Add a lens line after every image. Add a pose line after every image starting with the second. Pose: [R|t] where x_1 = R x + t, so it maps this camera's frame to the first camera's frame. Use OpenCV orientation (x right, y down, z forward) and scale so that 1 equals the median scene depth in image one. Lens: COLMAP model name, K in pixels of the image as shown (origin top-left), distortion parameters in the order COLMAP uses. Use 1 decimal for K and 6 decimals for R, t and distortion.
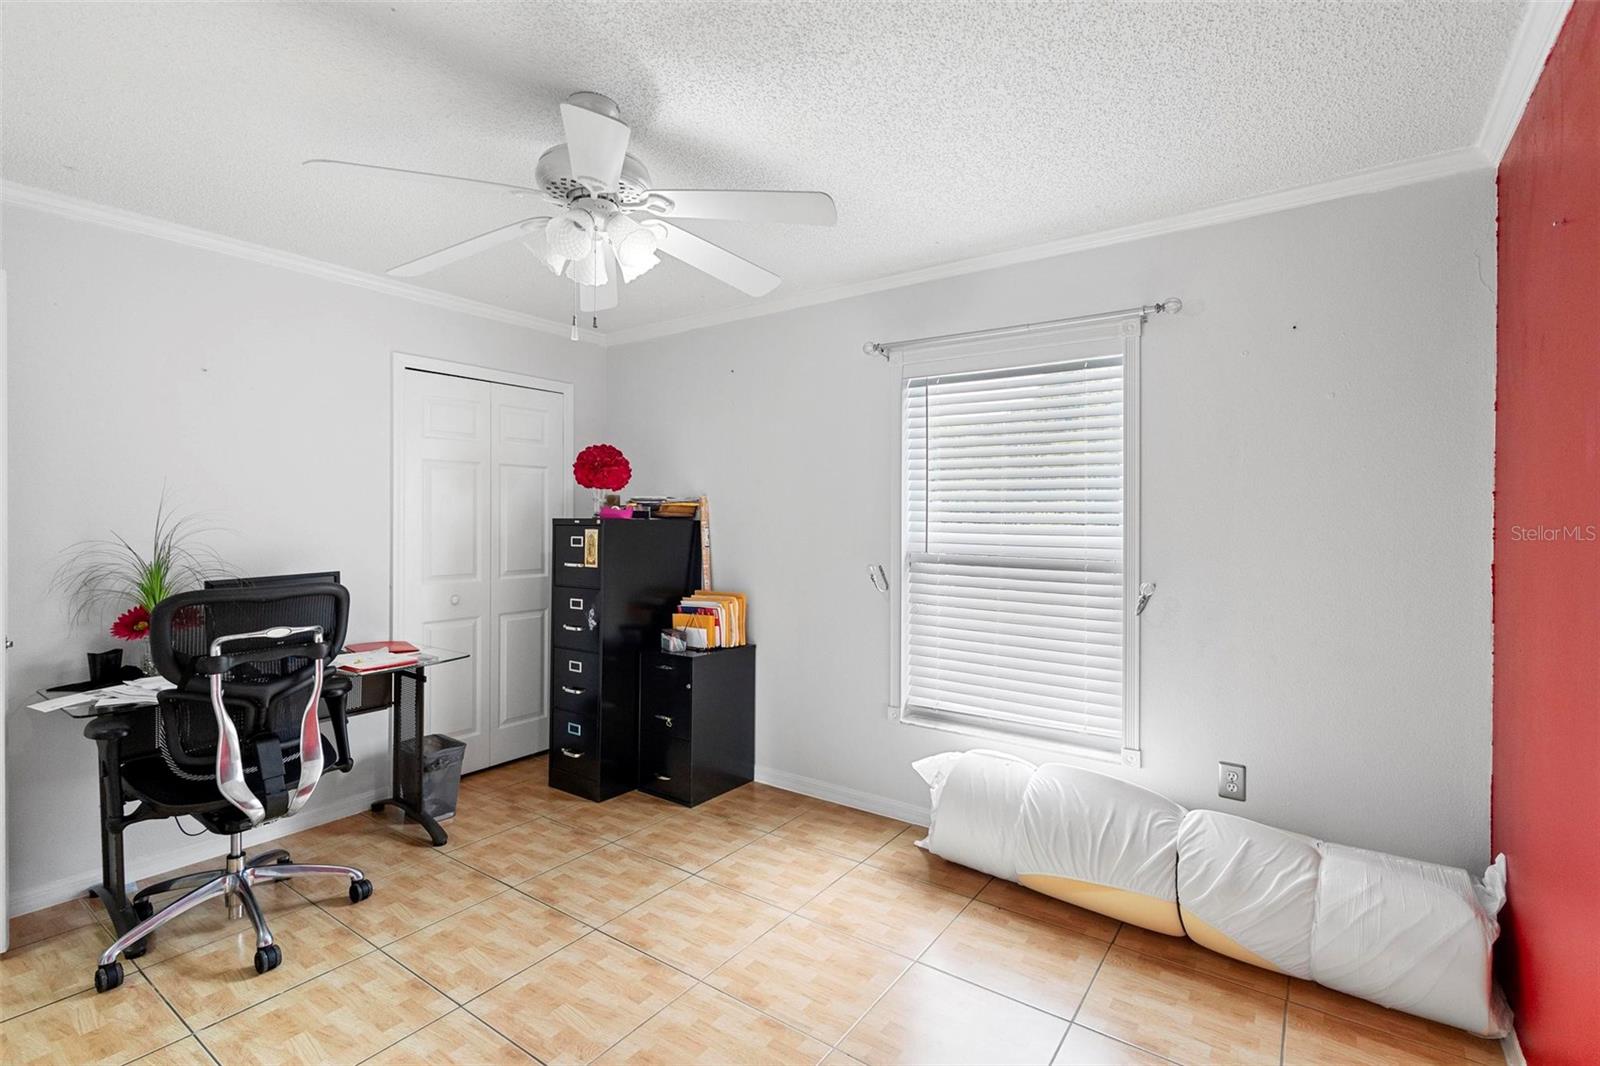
lens RADIAL K [[750.9, 0, 785.5], [0, 750.9, 523.0], [0, 0, 1]] dist [0.017999, -0.001090]
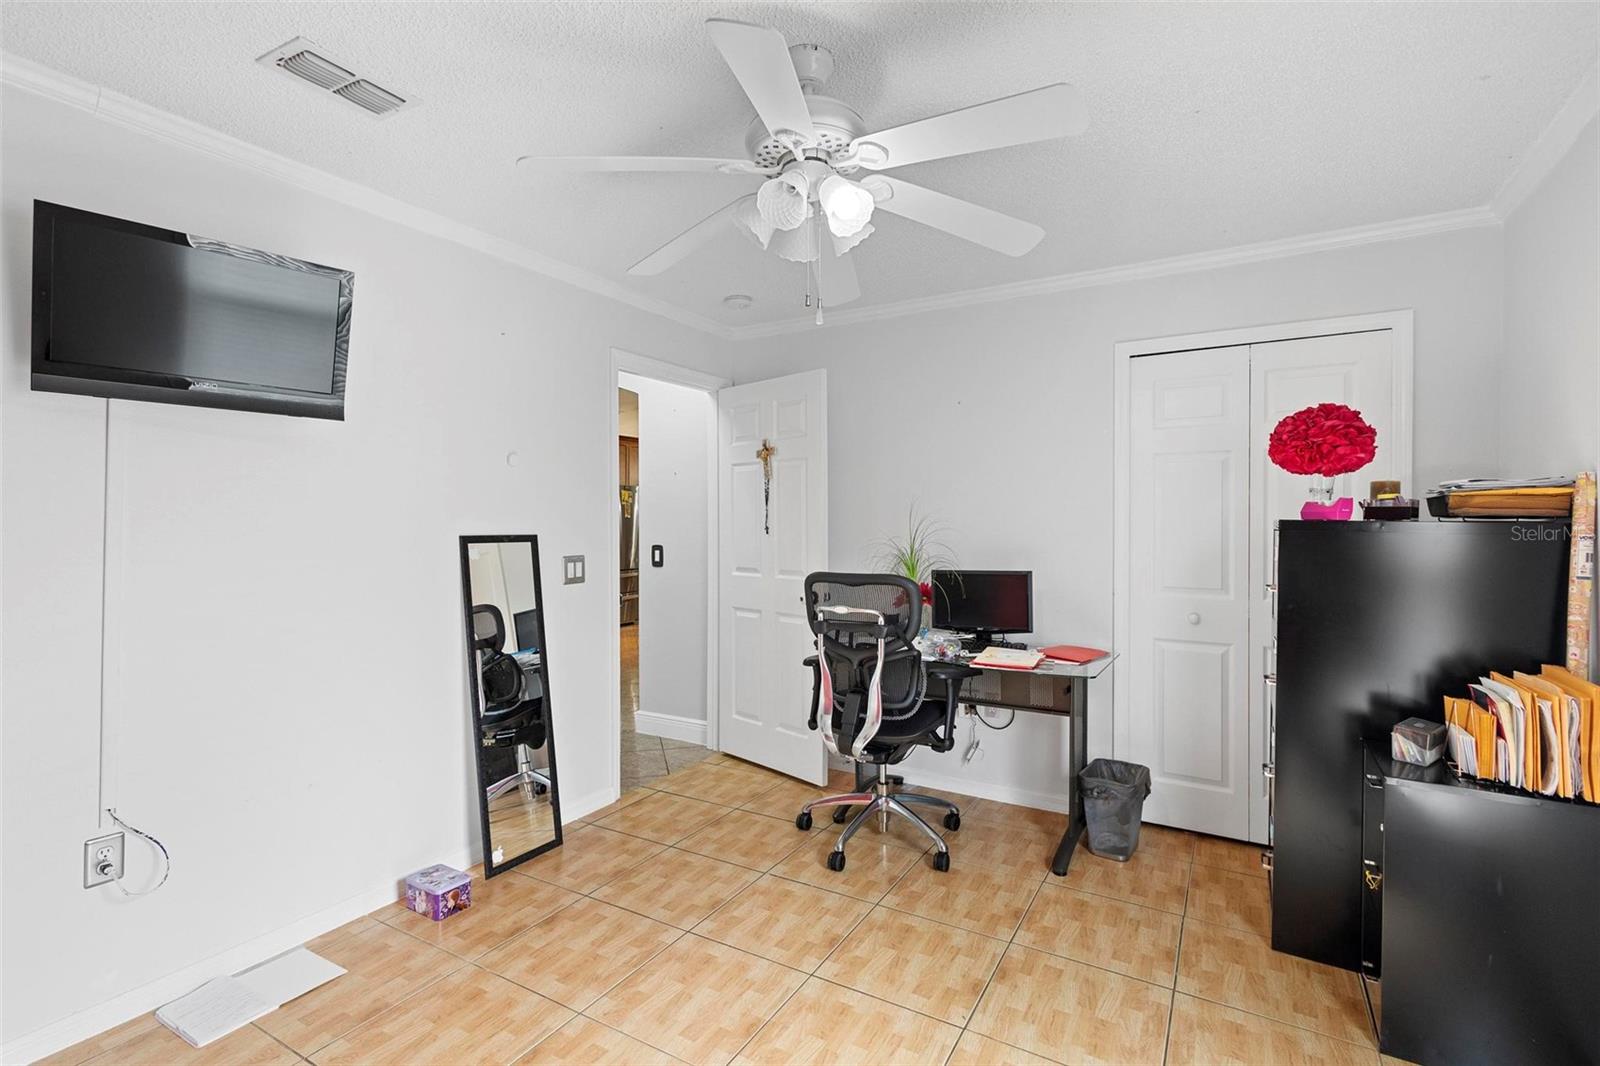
lens RADIAL K [[750.9, 0, 804.2], [0, 750.9, 521.9], [0, 0, 1]] dist [0.017999, -0.001090]
pose [[0.099937, -0.000014, -0.994994, 0.428069], [-0.006362, 0.999980, -0.000653, -0.001442], [0.994973, 0.006395, 0.099935, 0.594954]]
